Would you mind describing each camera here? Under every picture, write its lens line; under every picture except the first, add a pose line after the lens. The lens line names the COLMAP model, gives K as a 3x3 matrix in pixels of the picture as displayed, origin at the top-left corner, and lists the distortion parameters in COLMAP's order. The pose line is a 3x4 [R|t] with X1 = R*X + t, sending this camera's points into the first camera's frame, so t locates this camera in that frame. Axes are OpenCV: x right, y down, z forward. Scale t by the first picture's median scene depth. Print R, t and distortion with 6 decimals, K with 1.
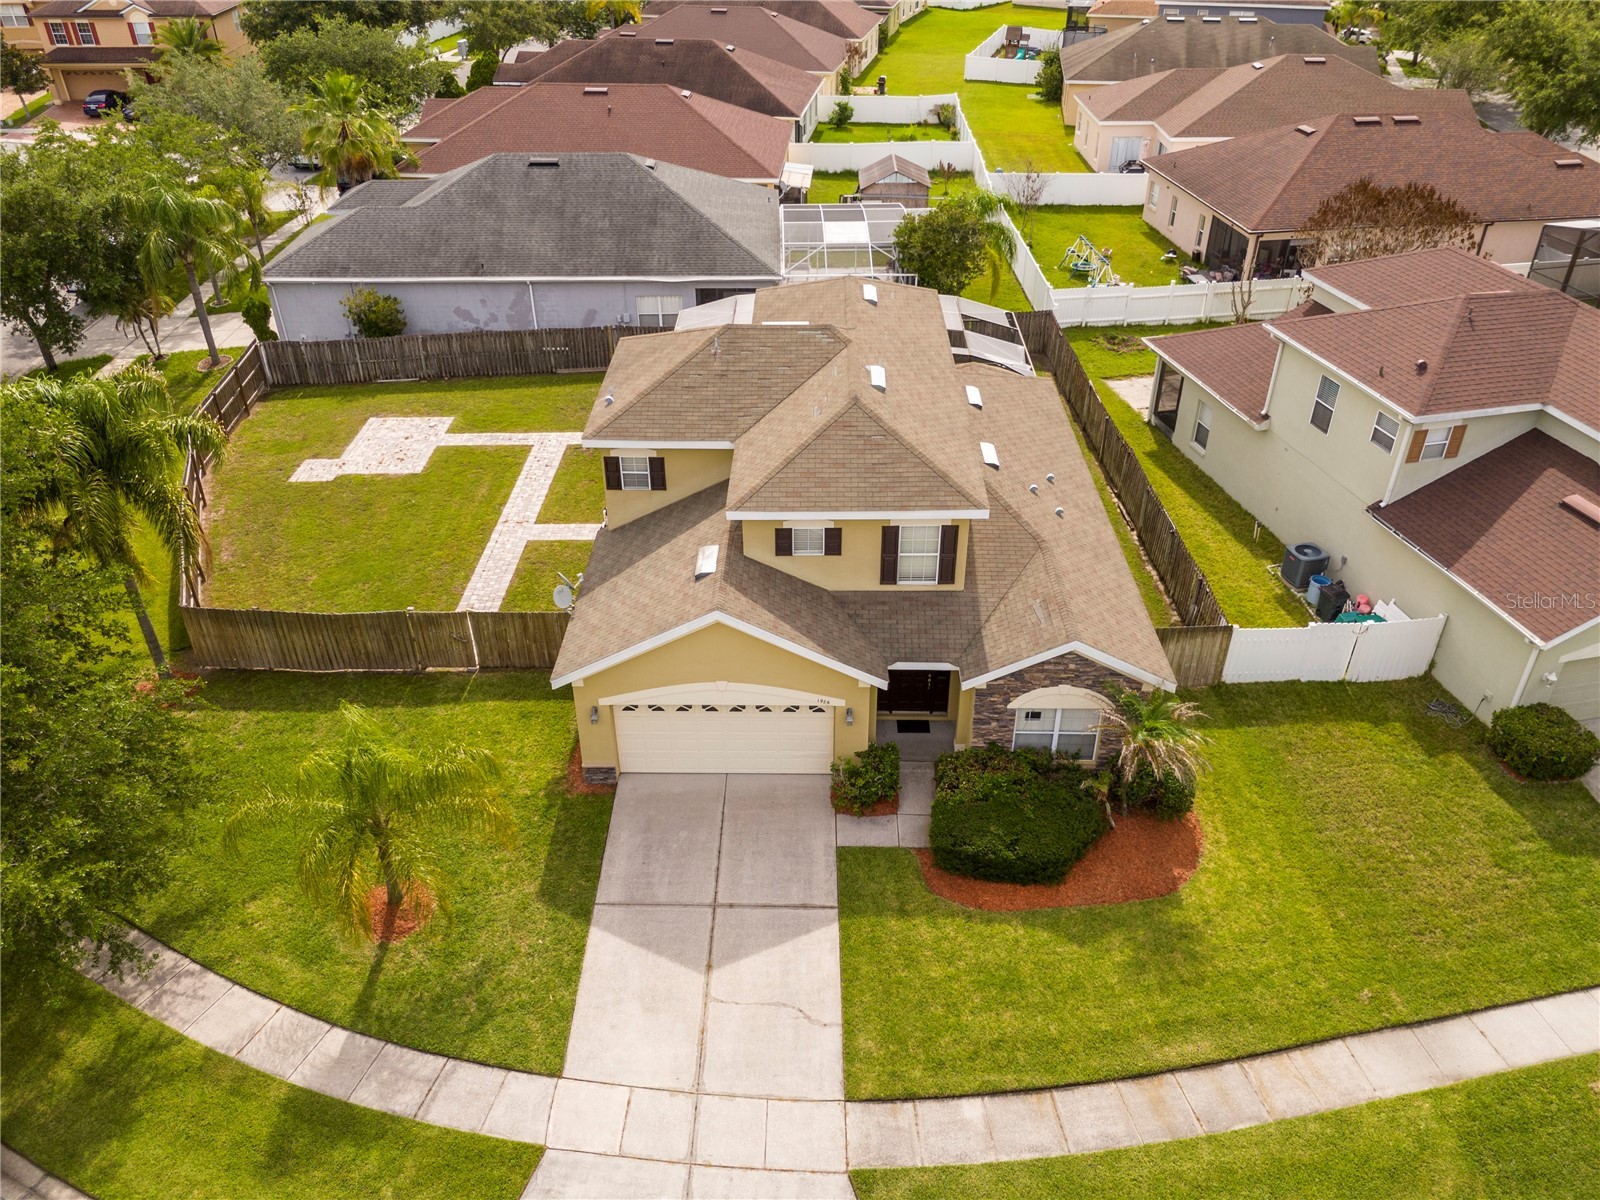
lens RADIAL K [[1192.9, 0, 803.5], [0, 1192.9, 595.3], [0, 0, 1]] dist [0.028644, -0.016418]
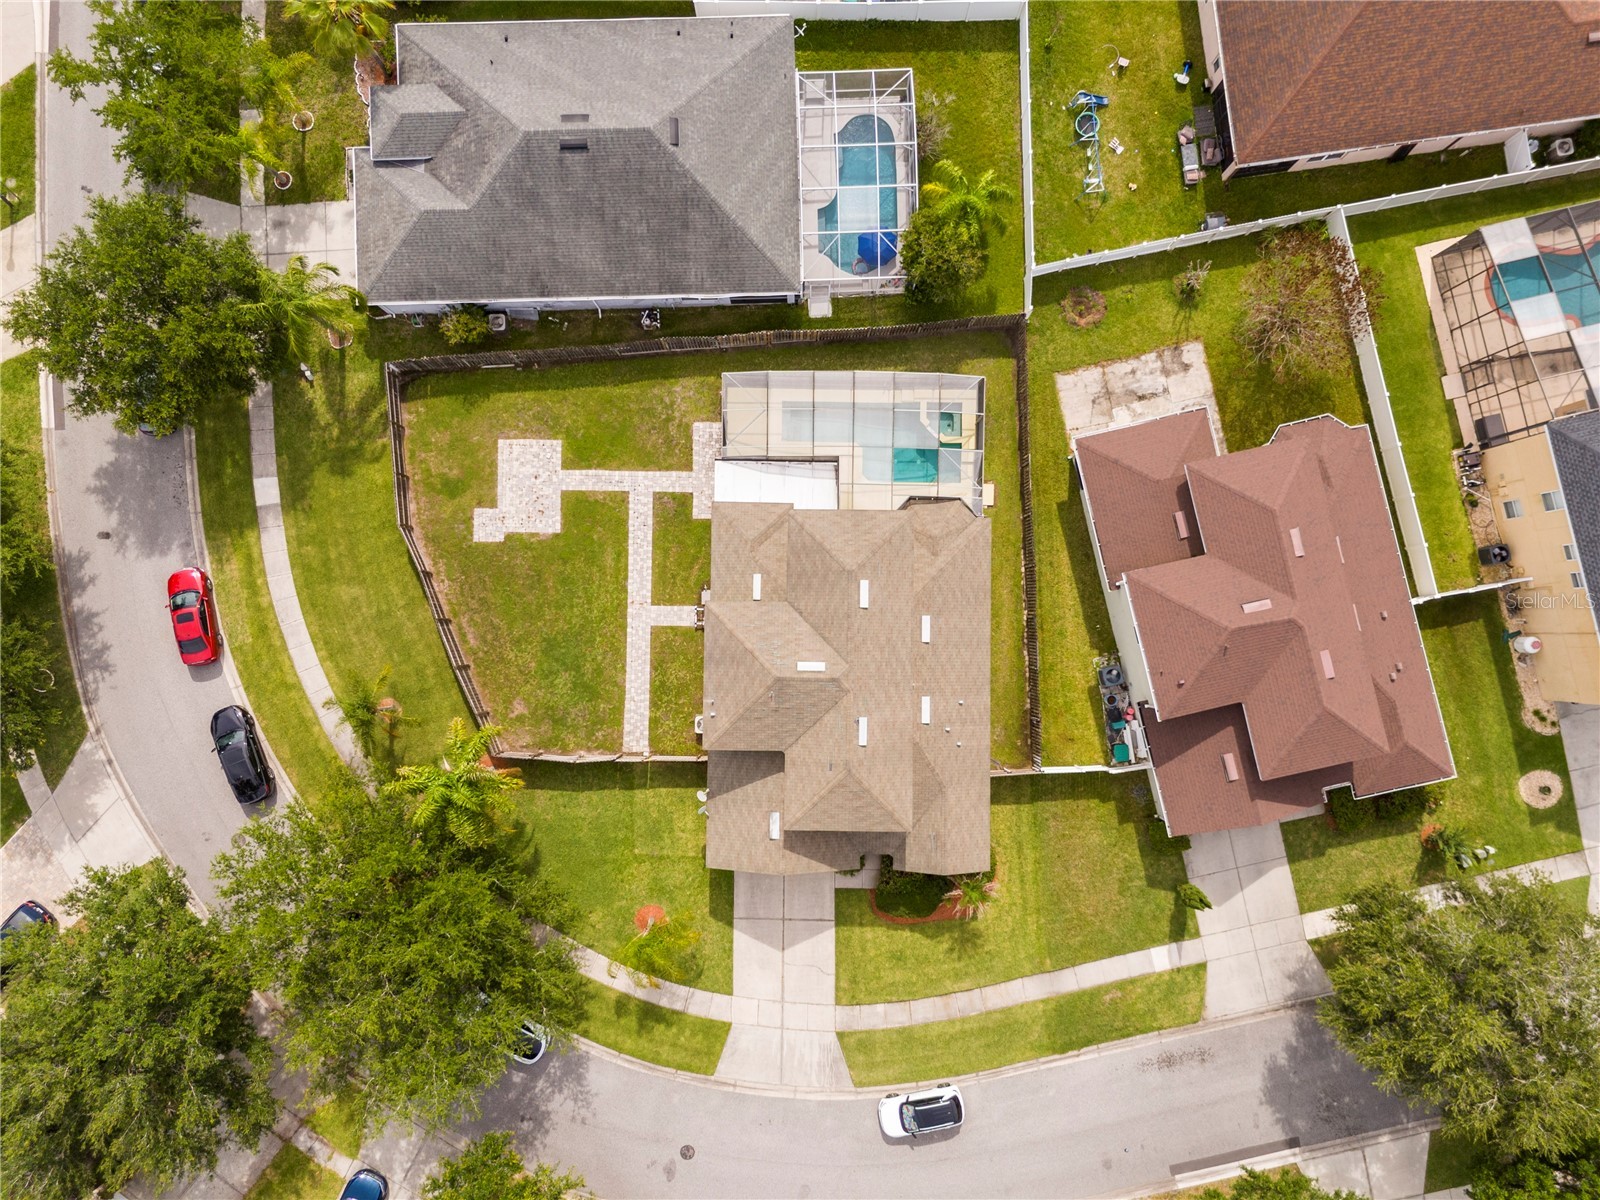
lens RADIAL K [[1192.9, 0, 804.3], [0, 1192.9, 599.0], [0, 0, 1]] dist [0.028644, -0.016418]
pose [[0.999995, -0.002036, -0.002295, -0.025014], [0.003049, 0.575158, 0.818037, -2.014421], [-0.000345, -0.818040, 0.575161, 0.136863]]
